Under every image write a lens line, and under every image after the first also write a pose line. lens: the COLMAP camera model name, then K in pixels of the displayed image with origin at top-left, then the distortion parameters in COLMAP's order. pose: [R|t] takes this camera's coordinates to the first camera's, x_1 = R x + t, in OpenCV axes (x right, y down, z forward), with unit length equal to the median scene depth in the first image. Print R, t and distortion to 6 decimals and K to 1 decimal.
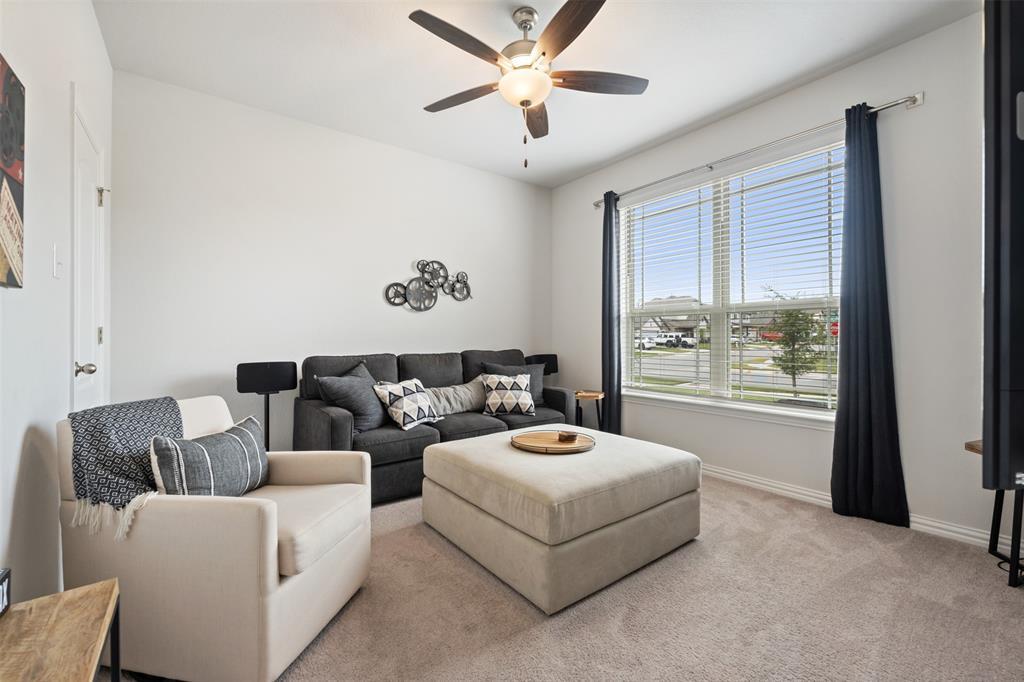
lens RADIAL K [[433.5, 0, 511.2], [0, 433.5, 336.4], [0, 0, 1]] dist [0.001420, 0.001734]
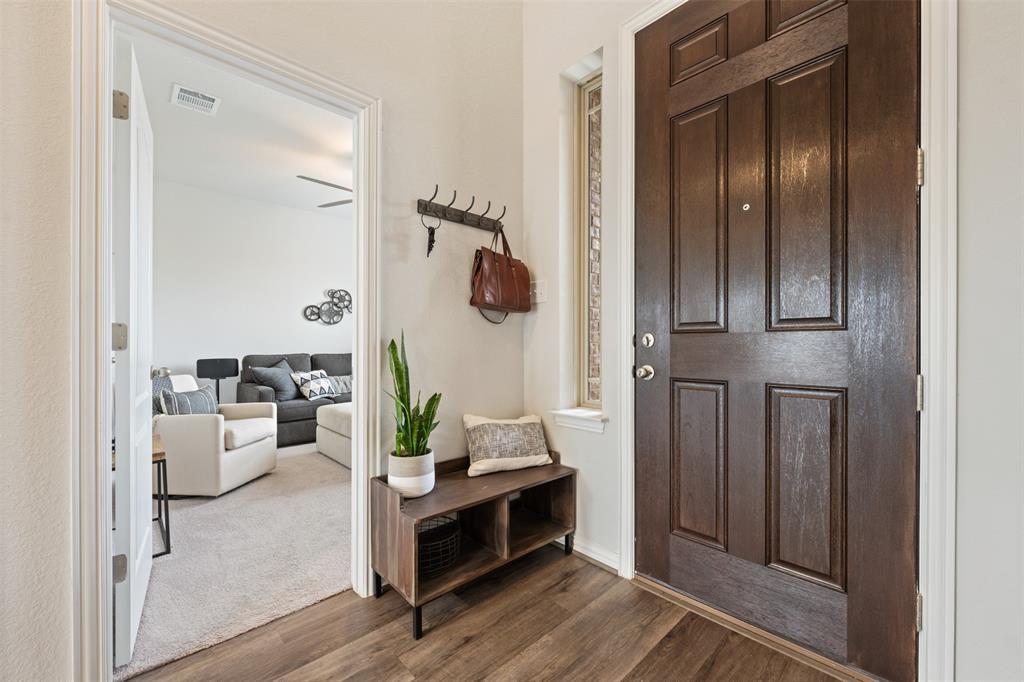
lens RADIAL K [[408.7, 0, 511.2], [0, 408.7, 347.5], [0, 0, 1]] dist [0.001223, -0.000015]
pose [[0.993491, 0.002272, 0.113889, 0.299774], [-0.003990, 0.999882, 0.014861, -0.005047], [-0.113841, -0.015219, 0.993382, -0.546528]]
